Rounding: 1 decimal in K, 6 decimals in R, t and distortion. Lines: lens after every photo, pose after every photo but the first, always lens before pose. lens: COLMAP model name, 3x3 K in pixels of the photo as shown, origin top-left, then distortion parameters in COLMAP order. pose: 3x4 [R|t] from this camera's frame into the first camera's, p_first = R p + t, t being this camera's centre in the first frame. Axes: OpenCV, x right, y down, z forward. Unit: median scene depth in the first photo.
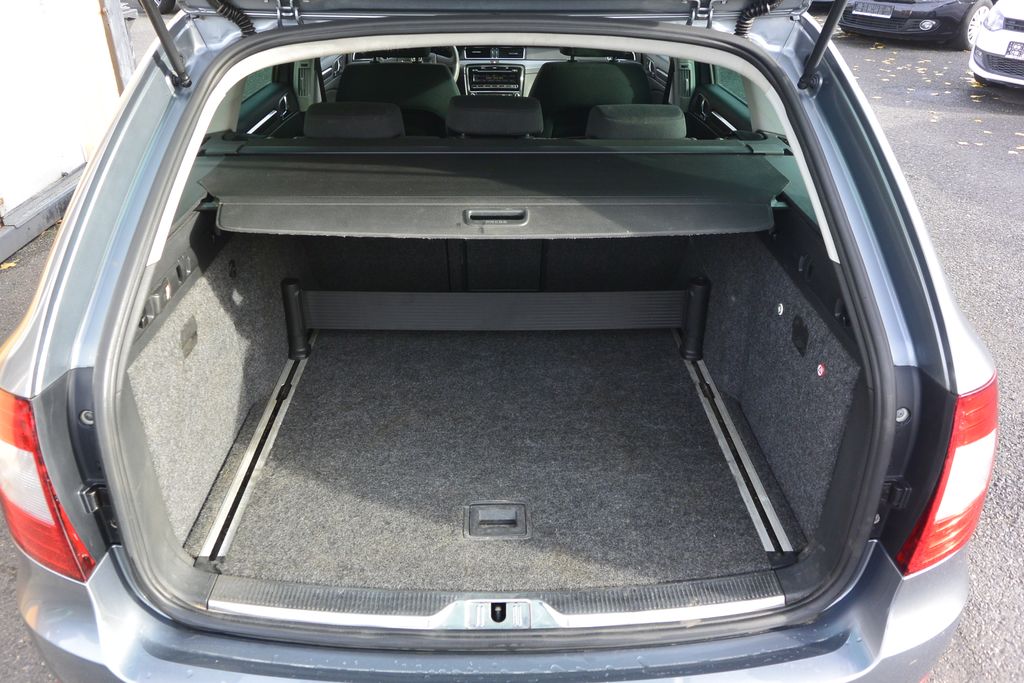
lens RADIAL K [[778.5, 0, 516.5], [0, 778.5, 334.3], [0, 0, 1]] dist [-0.002437, 0.010236]
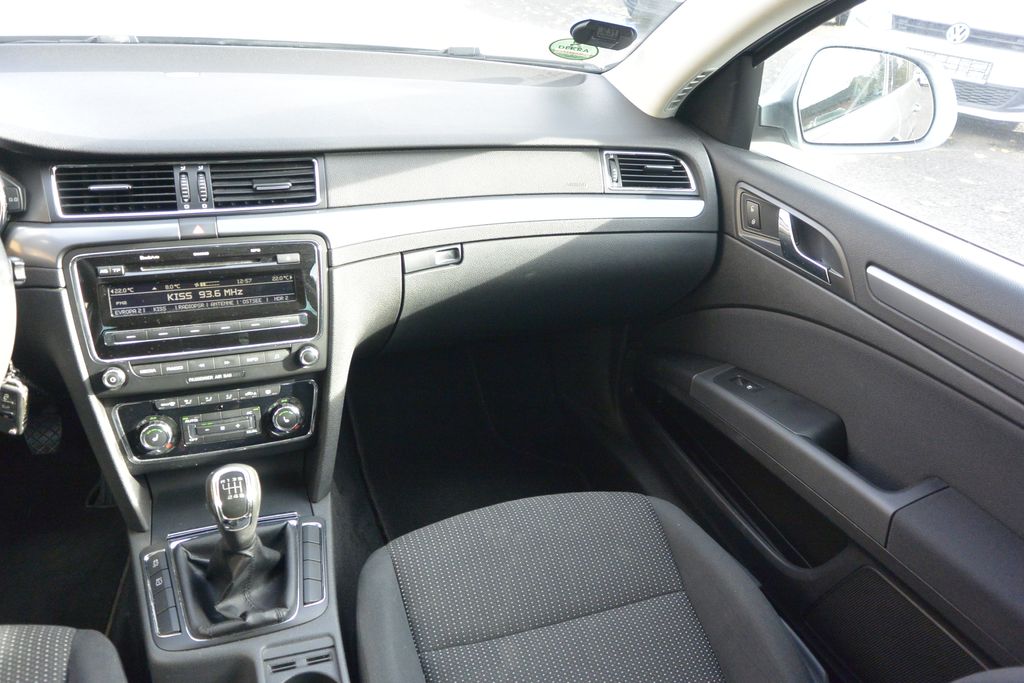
lens RADIAL K [[778.5, 0, 501.4], [0, 778.5, 338.0], [0, 0, 1]] dist [-0.002437, 0.010236]
pose [[0.943813, -0.098975, 0.315311, -0.018964], [0.084221, 0.994632, 0.060113, -0.322371], [-0.319568, -0.030179, 0.947083, 0.743632]]
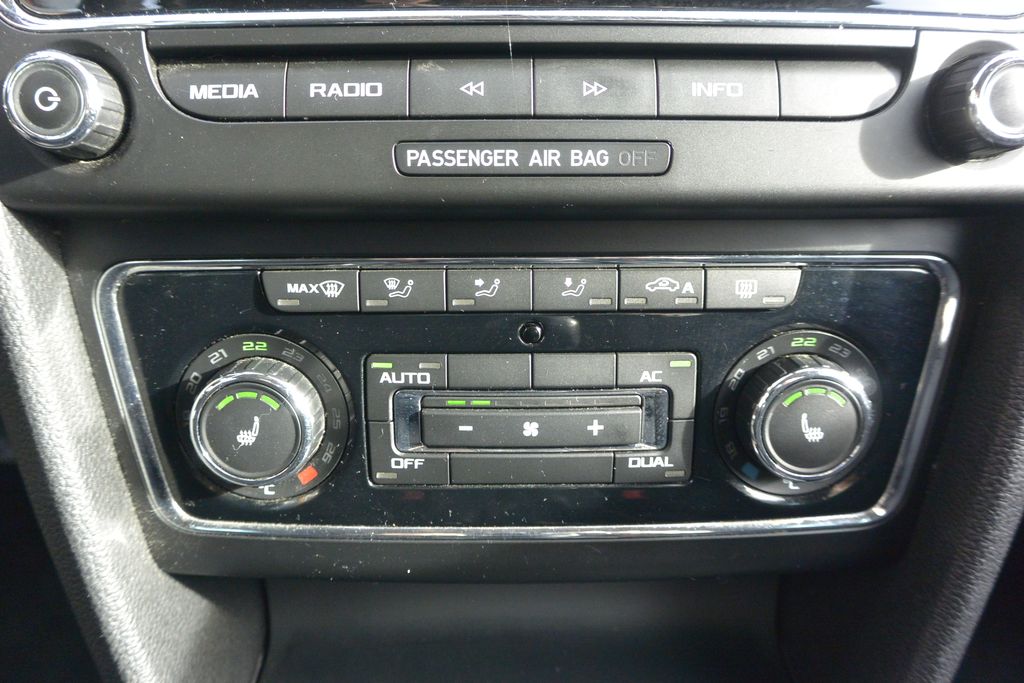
lens RADIAL K [[778.5, 0, 508.0], [0, 778.5, 337.7], [0, 0, 1]] dist [-0.002437, 0.010236]
pose [[0.999923, 0.003256, -0.012010, -0.028509], [-0.003634, 0.999496, -0.031547, -0.290864], [0.011901, 0.031588, 0.999430, 0.952412]]
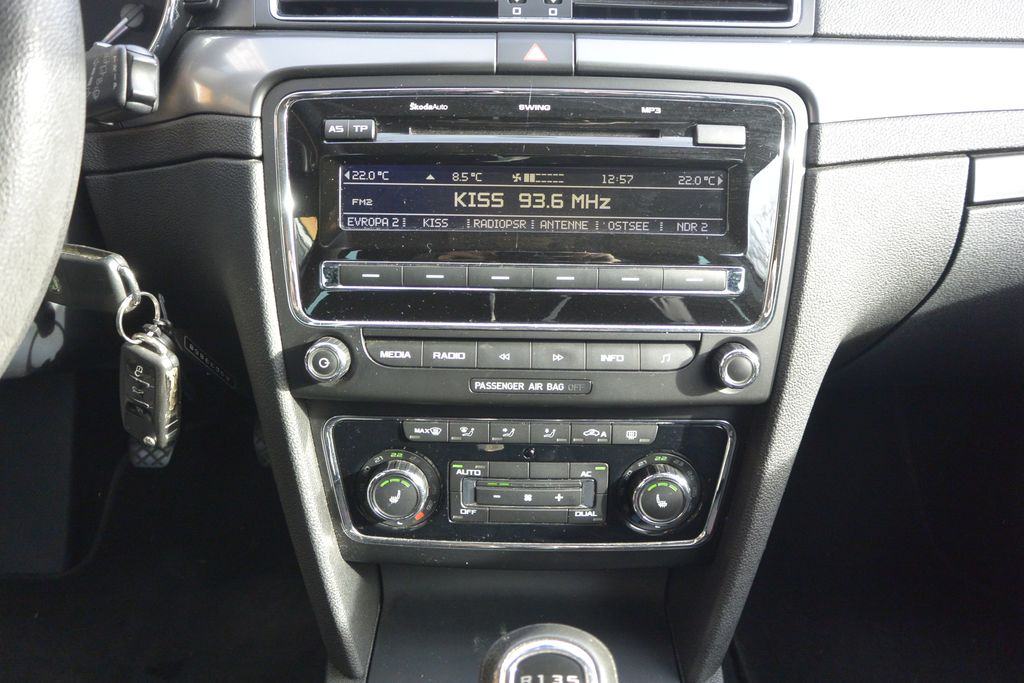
lens RADIAL K [[778.5, 0, 509.2], [0, 778.5, 345.3], [0, 0, 1]] dist [-0.002437, 0.010236]
pose [[0.999397, 0.024444, -0.024650, -0.028020], [-0.024380, 0.999699, 0.002883, -0.309268], [0.024713, -0.002281, 0.999692, 0.891440]]
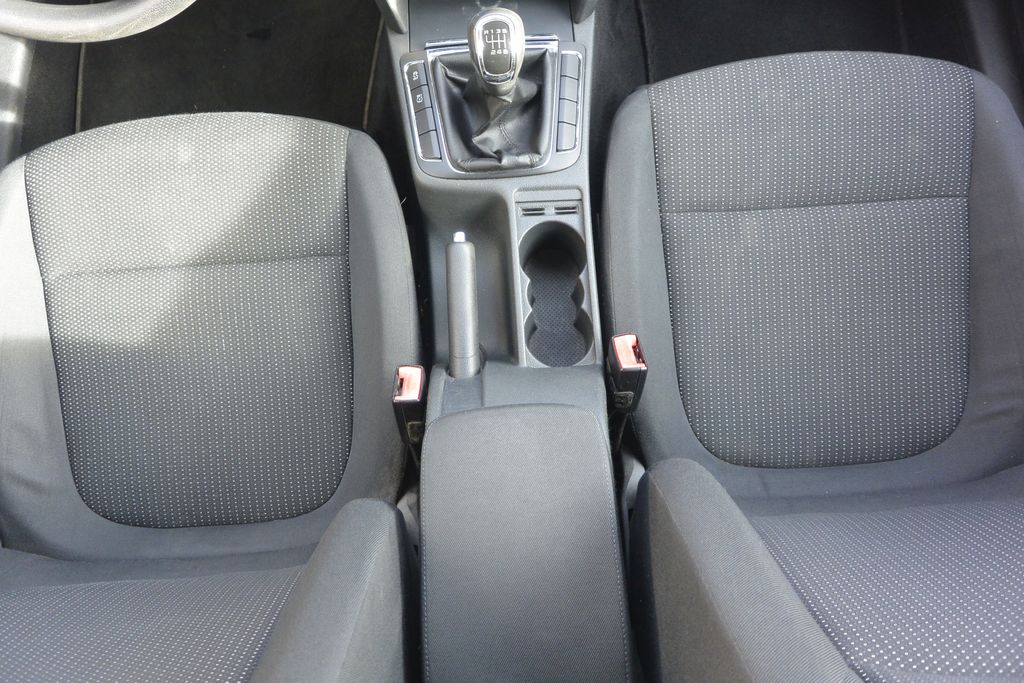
lens RADIAL K [[778.5, 0, 507.5], [0, 778.5, 345.1], [0, 0, 1]] dist [-0.002437, 0.010236]
pose [[0.999063, -0.041180, -0.013282, -0.022996], [0.037902, 0.684823, 0.727723, -0.362455], [-0.020872, -0.727545, 0.685743, 0.780533]]
